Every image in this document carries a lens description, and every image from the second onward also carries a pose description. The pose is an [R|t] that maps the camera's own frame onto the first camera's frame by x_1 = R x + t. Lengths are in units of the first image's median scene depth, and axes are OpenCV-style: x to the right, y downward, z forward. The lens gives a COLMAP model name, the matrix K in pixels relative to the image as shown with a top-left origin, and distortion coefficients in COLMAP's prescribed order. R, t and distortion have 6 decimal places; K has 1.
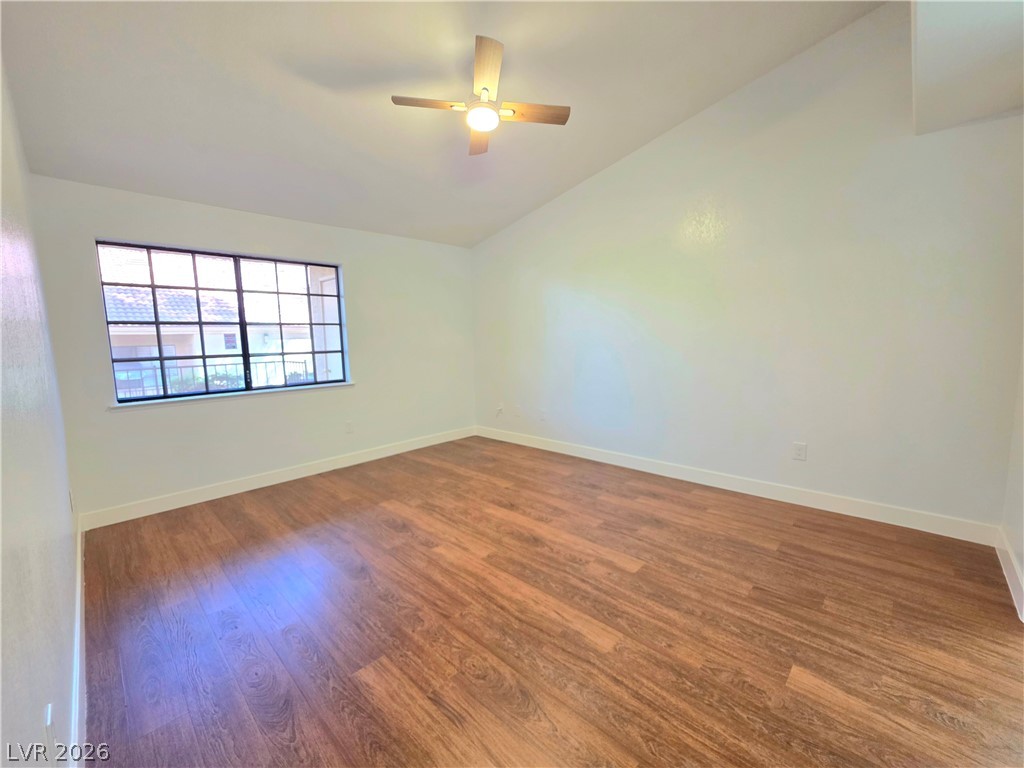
lens RADIAL K [[415.7, 0, 508.7], [0, 415.7, 383.1], [0, 0, 1]] dist [-0.000983, 0.000041]
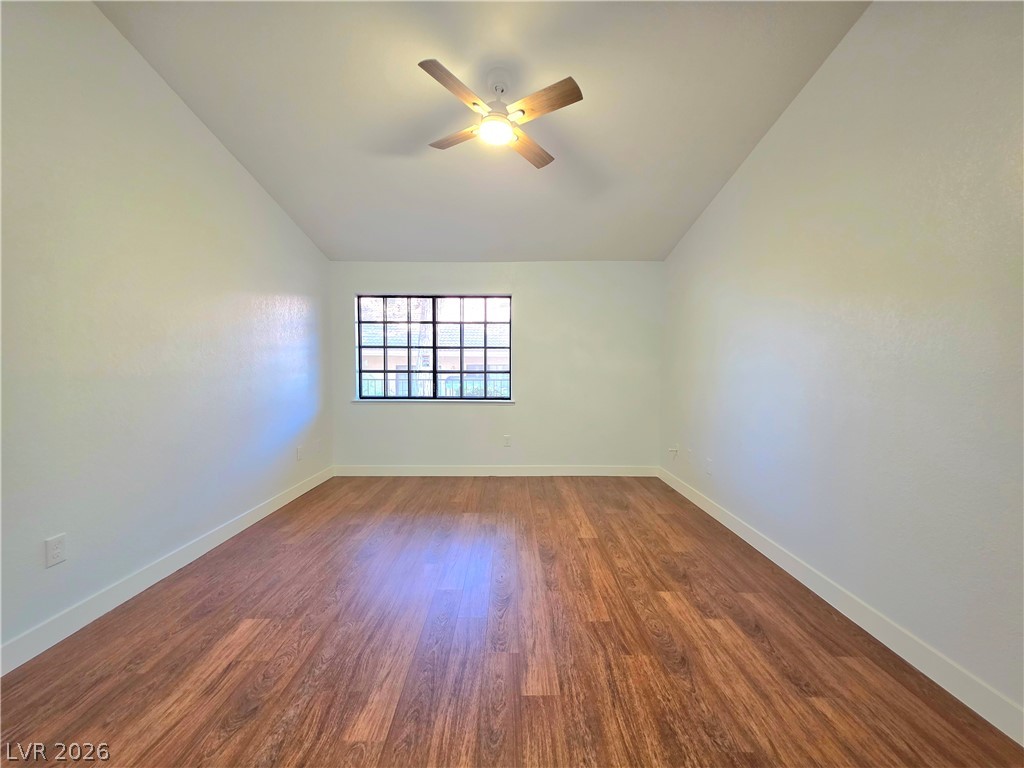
lens RADIAL K [[412.4, 0, 509.2], [0, 412.4, 383.5], [0, 0, 1]] dist [0.000693, 0.000261]
pose [[0.696452, 0.056249, -0.715396, 0.547359], [-0.098009, 0.995037, -0.017177, -0.037706], [0.710879, 0.082078, 0.698508, 0.330007]]
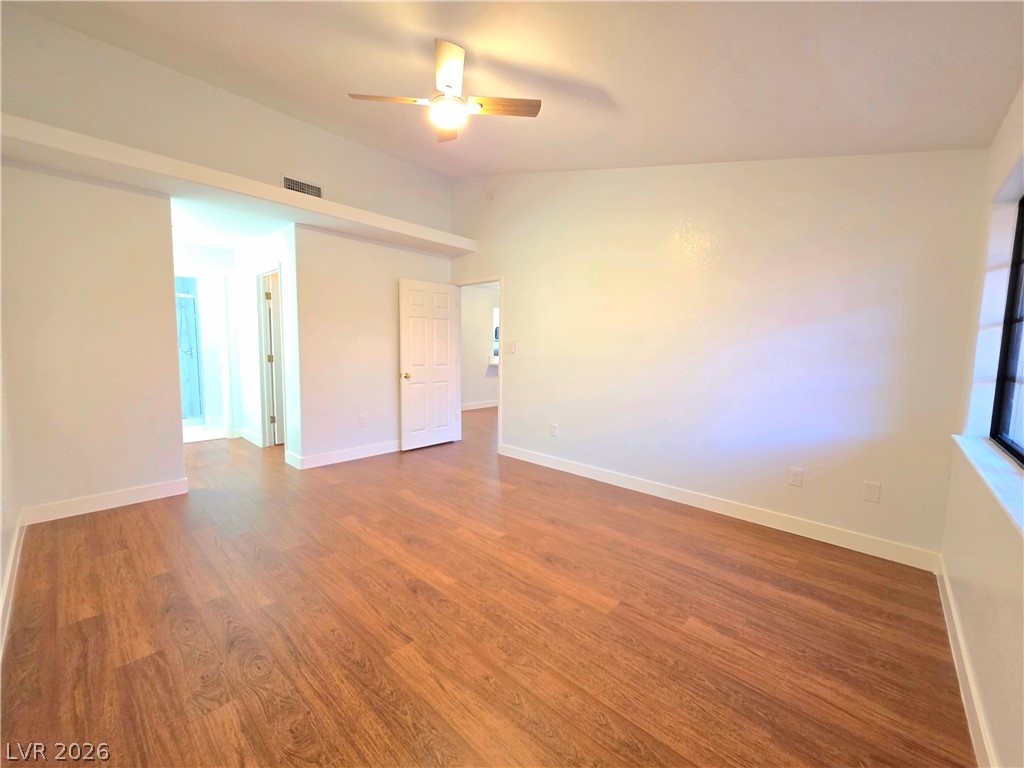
lens RADIAL K [[412.4, 0, 509.2], [0, 412.4, 383.5], [0, 0, 1]] dist [0.000693, 0.000261]
pose [[-0.999582, 0.007841, -0.027825, -0.136321], [0.002148, 0.980001, 0.198979, -0.181216], [0.028829, 0.198836, -0.979609, 1.657509]]
